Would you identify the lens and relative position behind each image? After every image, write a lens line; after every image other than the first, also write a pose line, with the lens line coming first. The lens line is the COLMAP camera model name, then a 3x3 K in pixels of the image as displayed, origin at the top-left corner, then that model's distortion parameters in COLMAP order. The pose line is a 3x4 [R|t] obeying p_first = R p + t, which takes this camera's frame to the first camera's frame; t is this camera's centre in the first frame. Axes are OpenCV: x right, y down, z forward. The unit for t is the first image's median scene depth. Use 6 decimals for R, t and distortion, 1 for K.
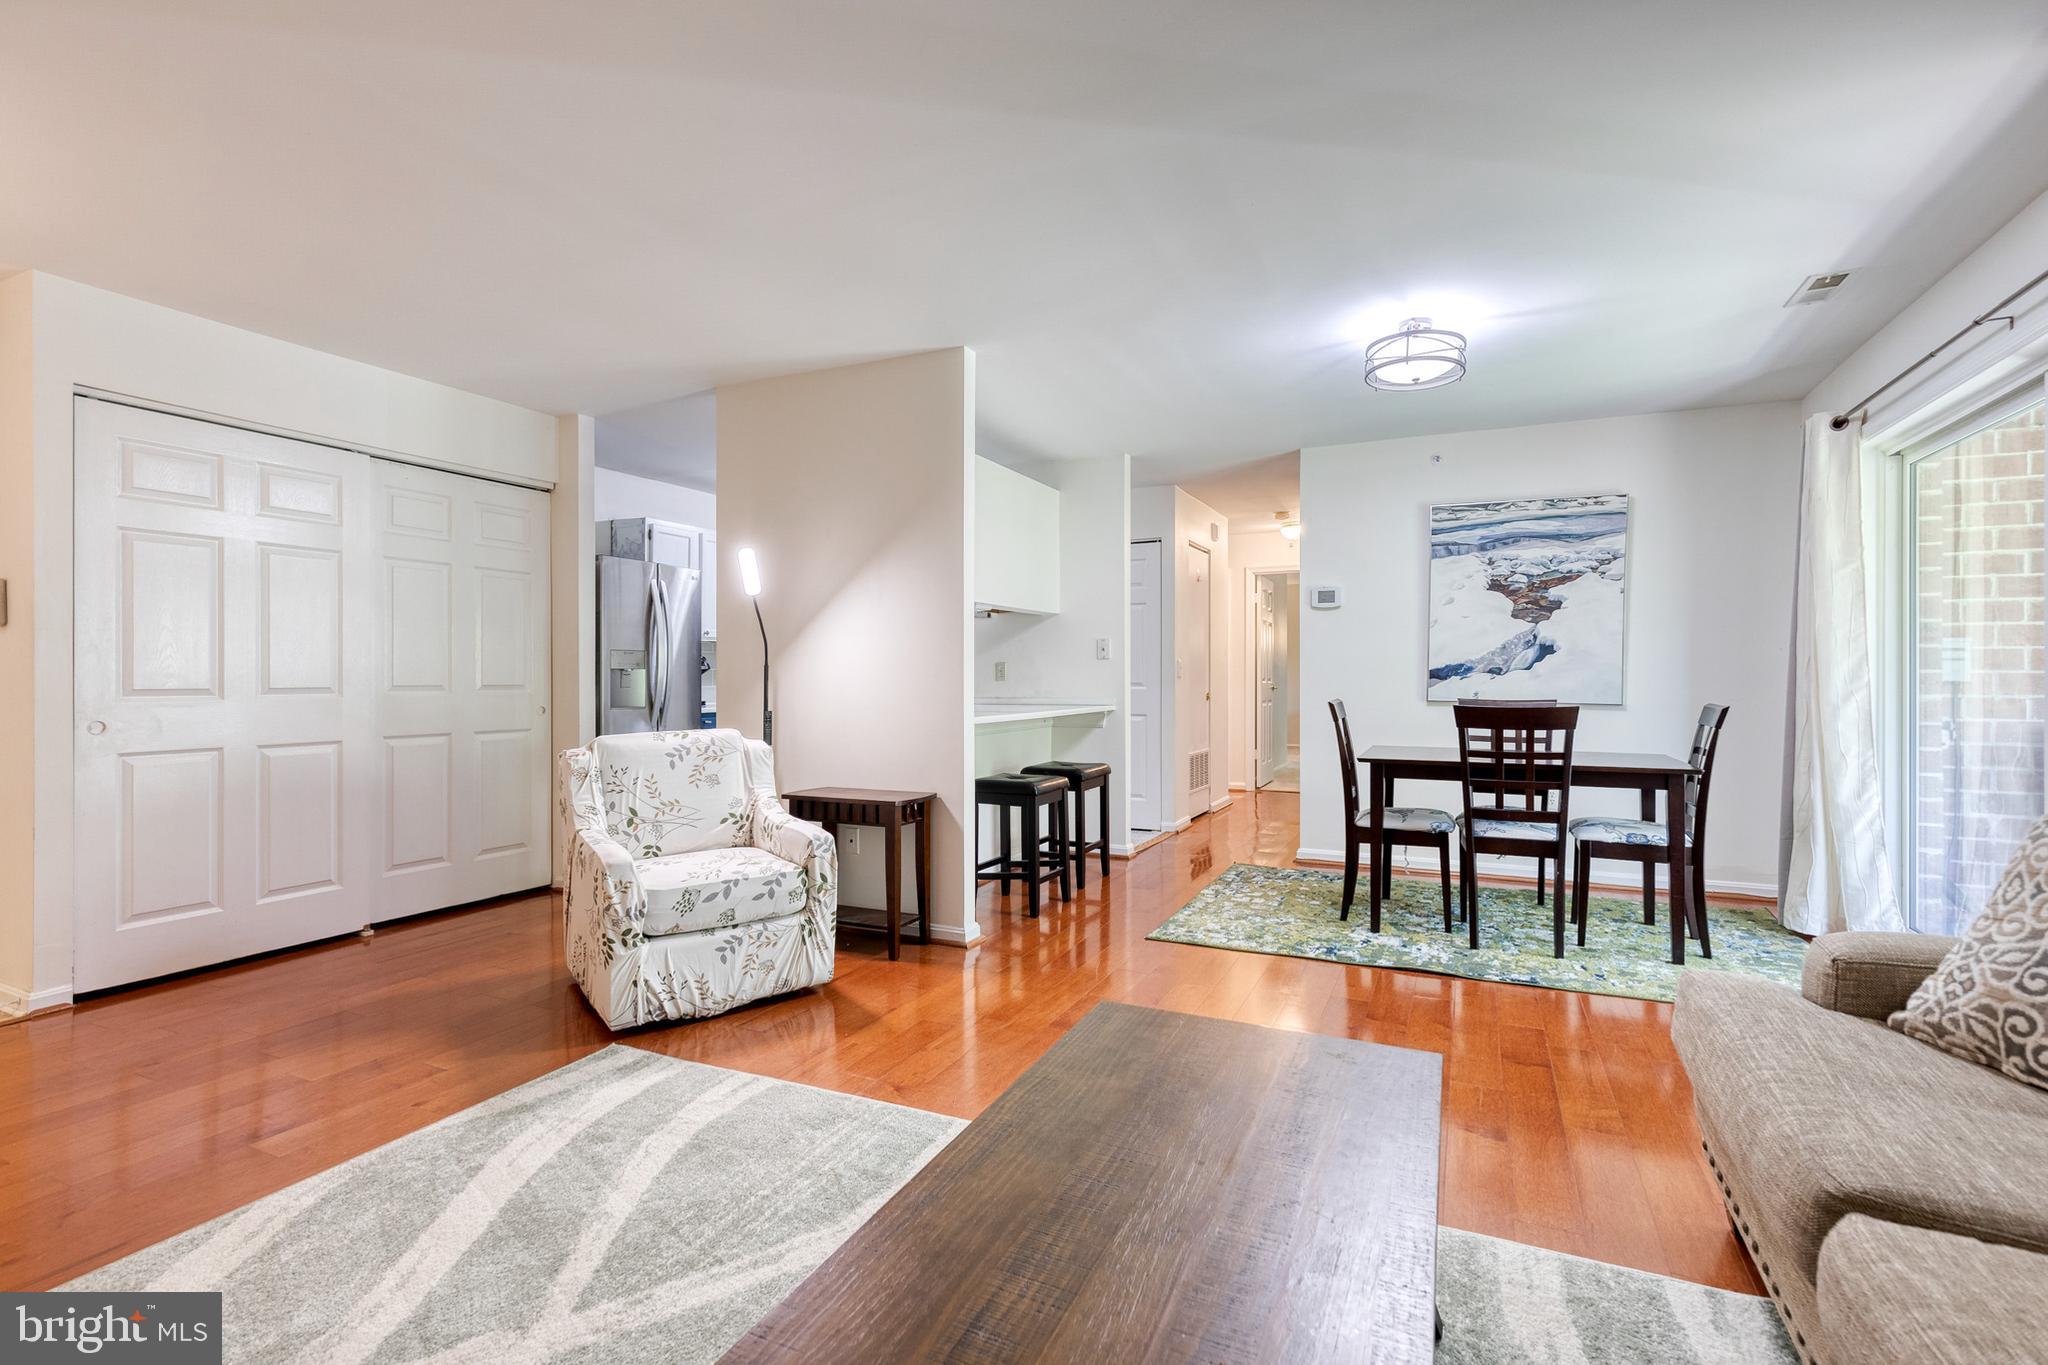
lens RADIAL K [[928.5, 0, 1042.4], [0, 928.5, 675.2], [0, 0, 1]] dist [0.010030, -0.000405]
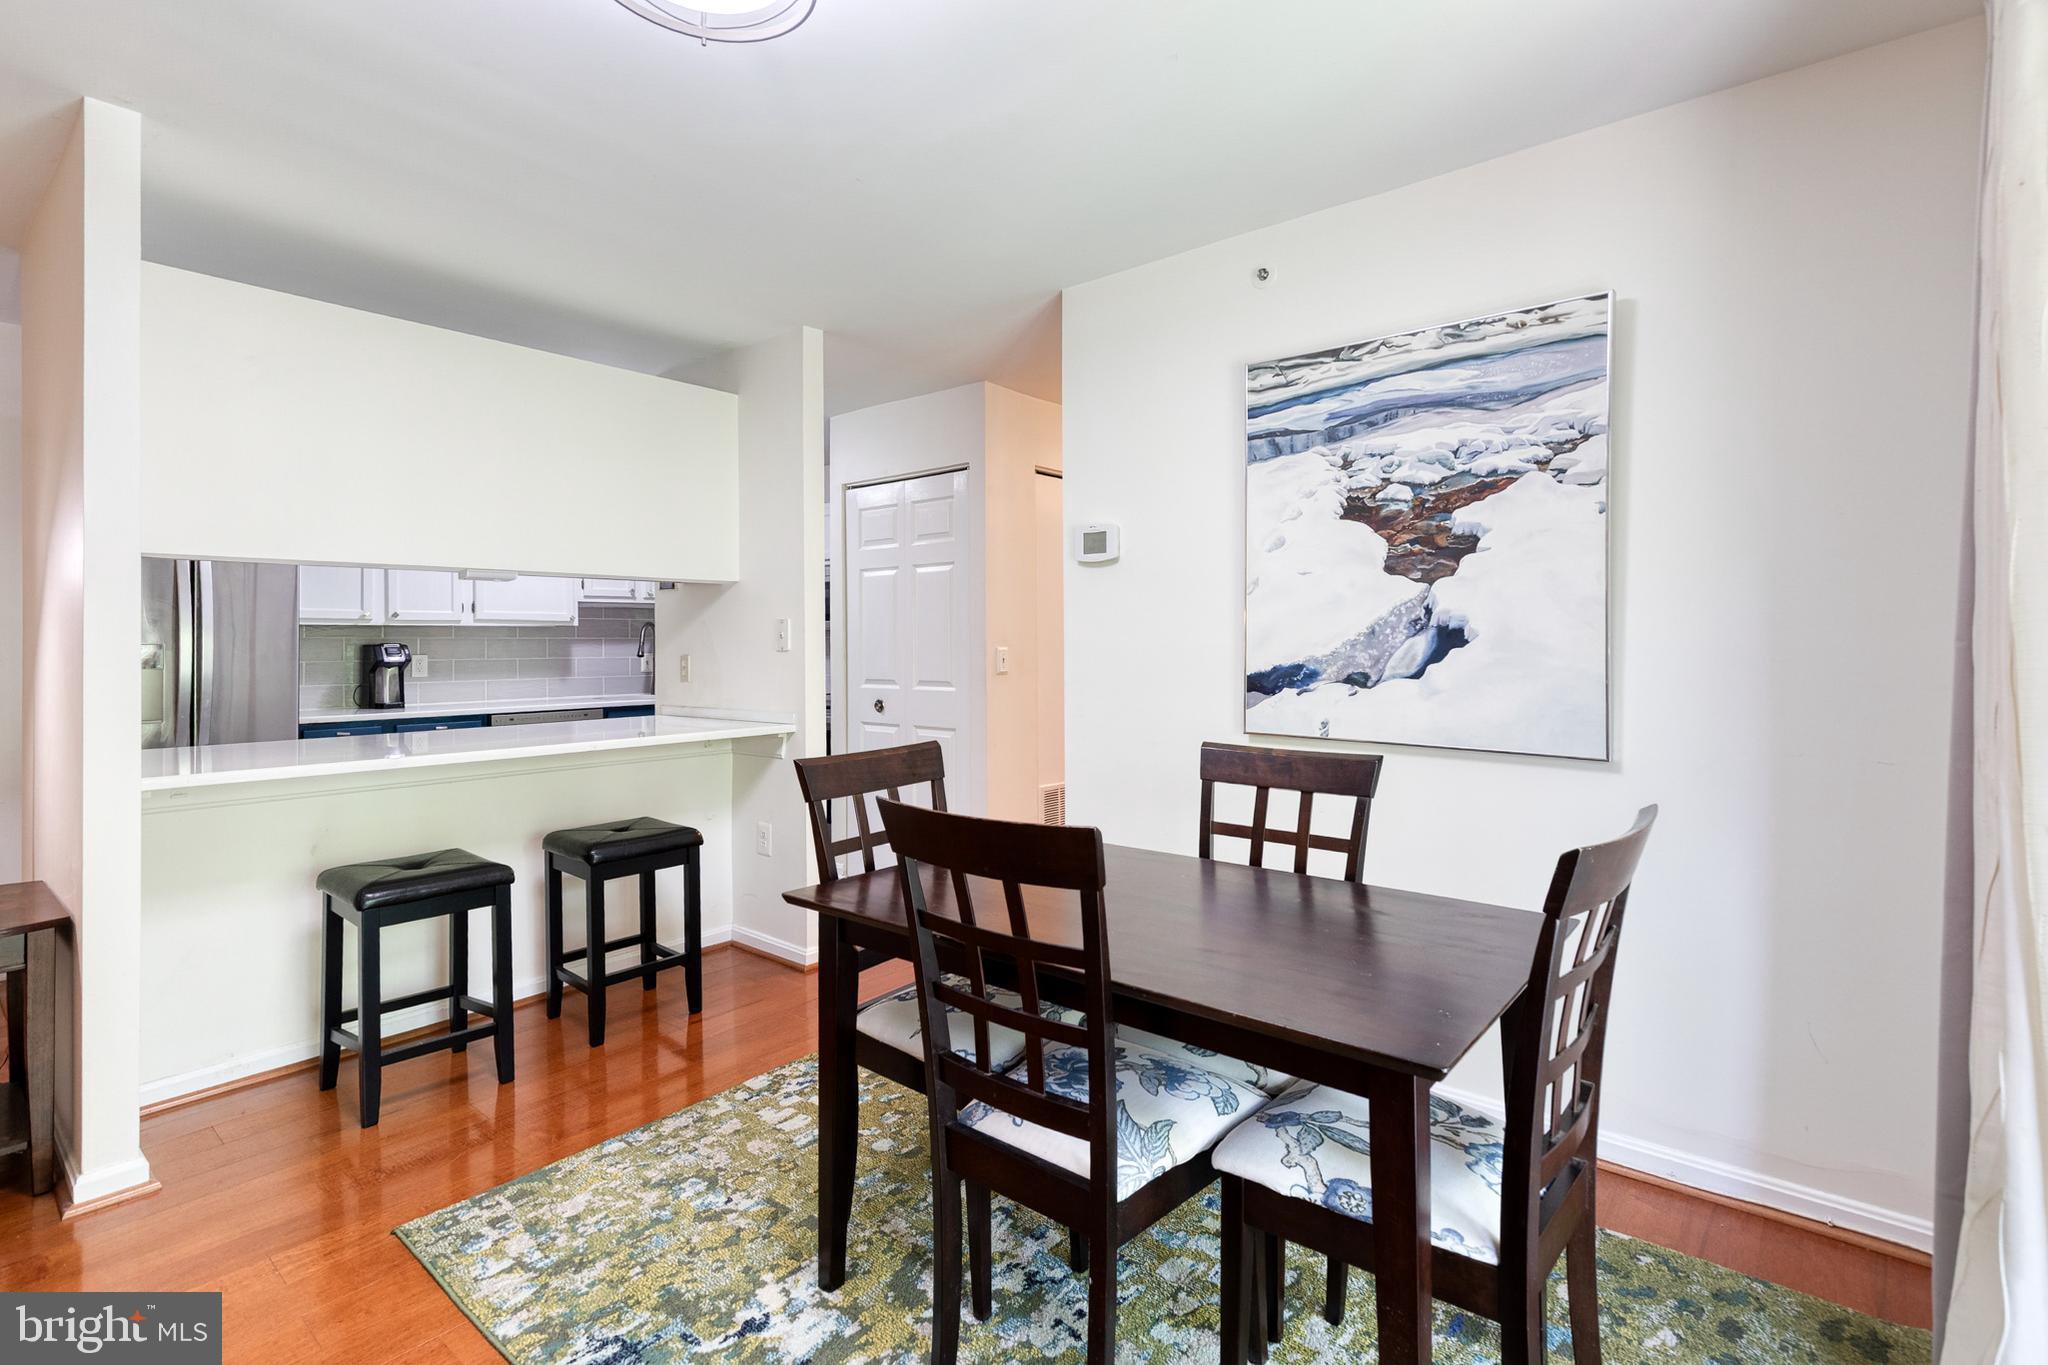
lens RADIAL K [[956.4, 0, 1034.5], [0, 956.4, 641.0], [0, 0, 1]] dist [0.002648, -0.000063]
pose [[0.966346, -0.003947, -0.257214, 0.511205], [0.002845, 0.999985, -0.004656, -0.026528], [0.257229, 0.003767, 0.966343, 0.517561]]
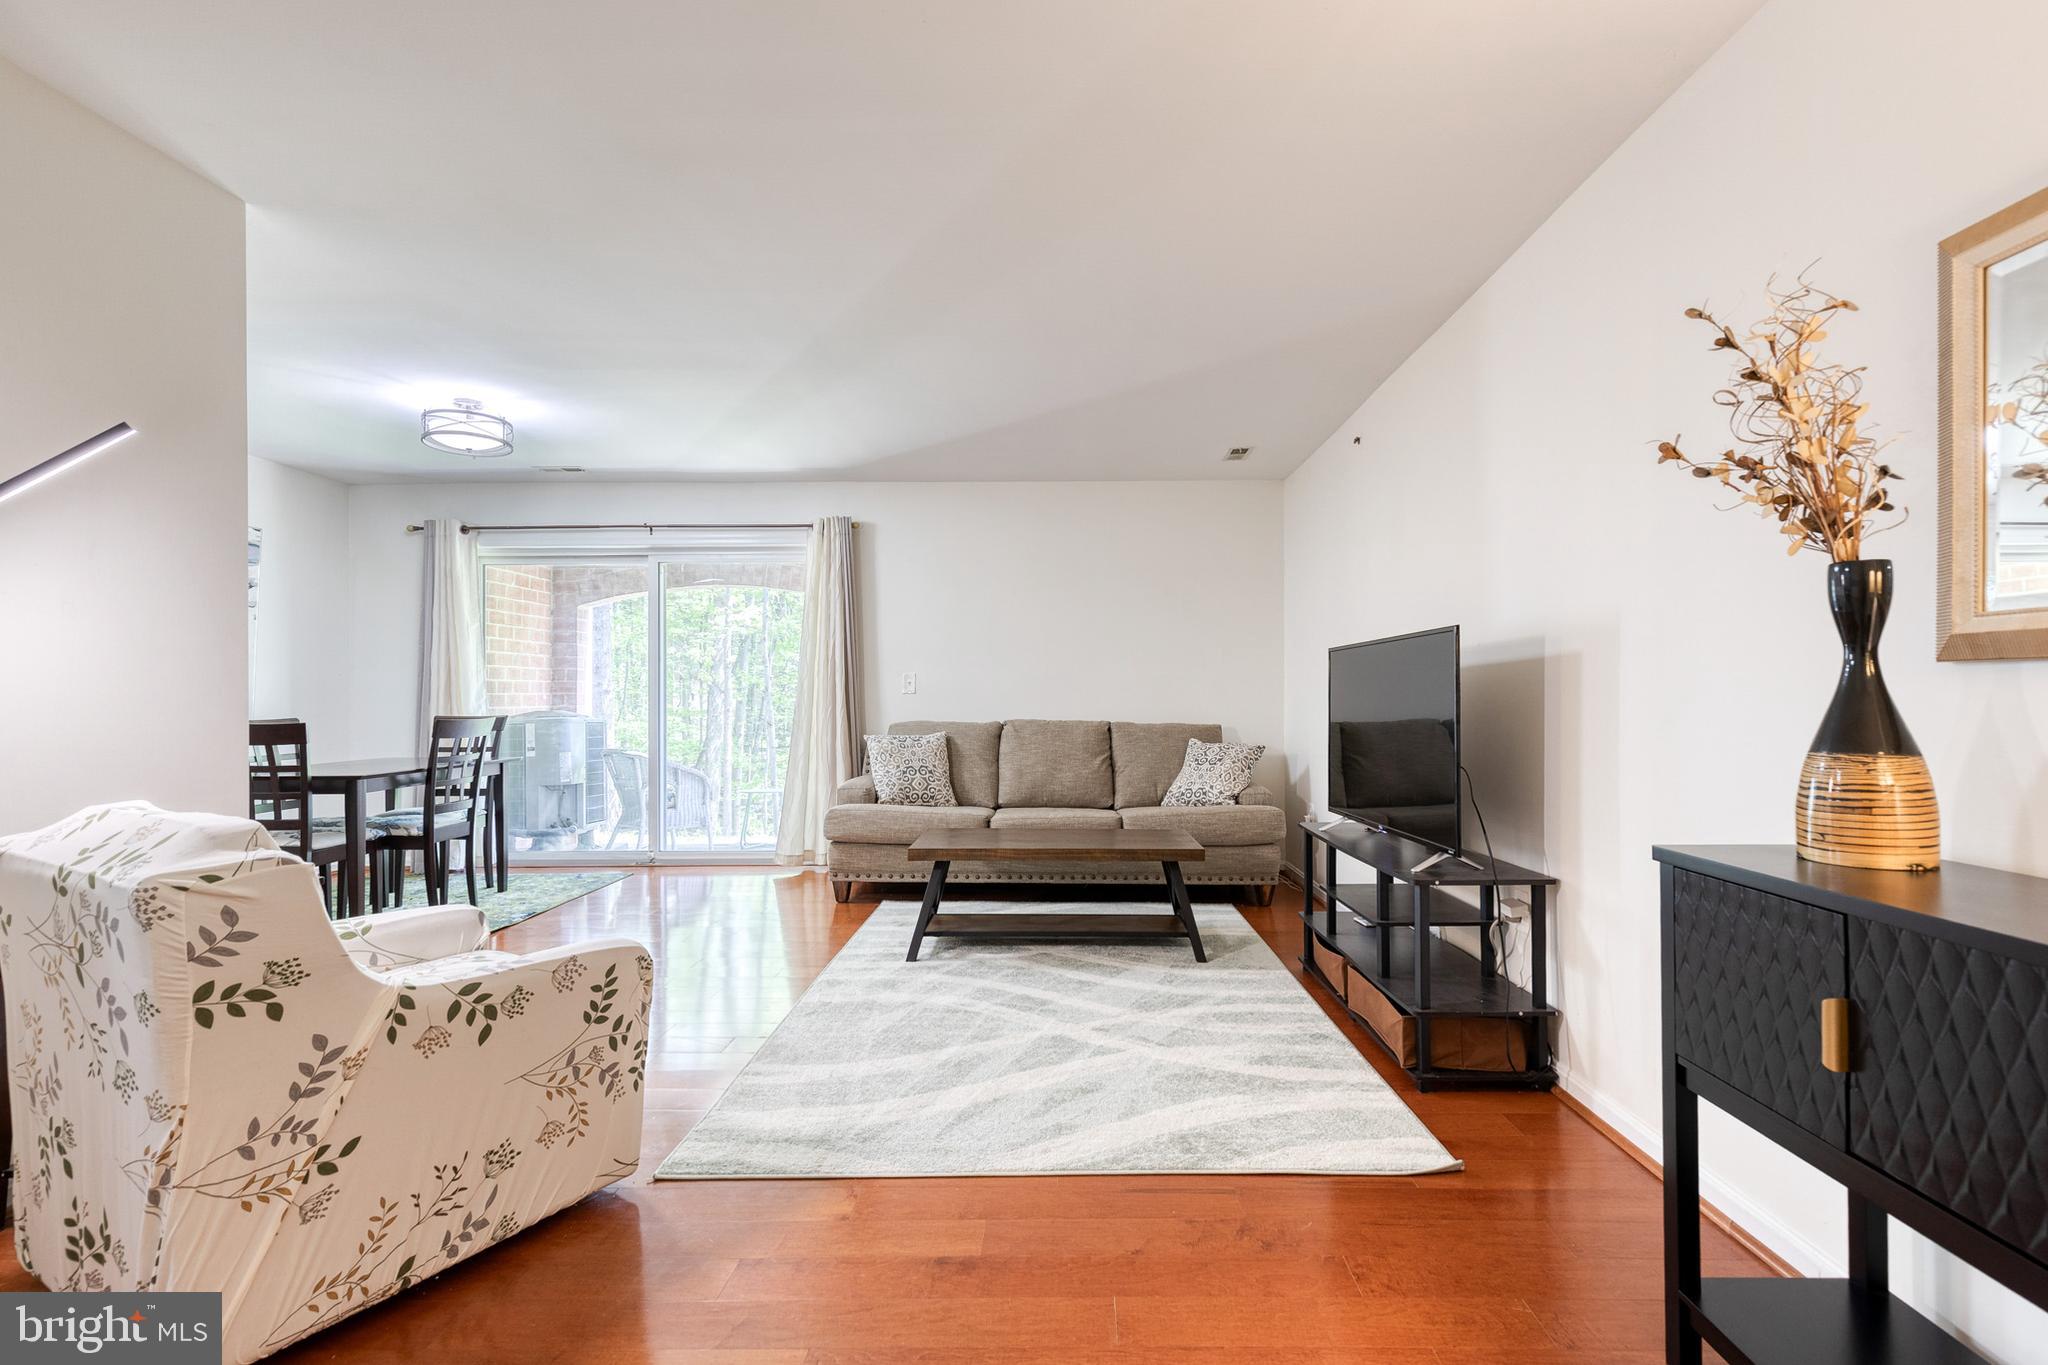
lens RADIAL K [[935.0, 0, 1066.0], [0, 935.0, 695.4], [0, 0, 1]] dist [0.001810, -0.001003]
pose [[-0.408426, 0.001223, 0.912791, -0.810514], [0.002773, 0.999996, -0.000099, 0.002994], [-0.912787, 0.002491, -0.408428, 0.628768]]
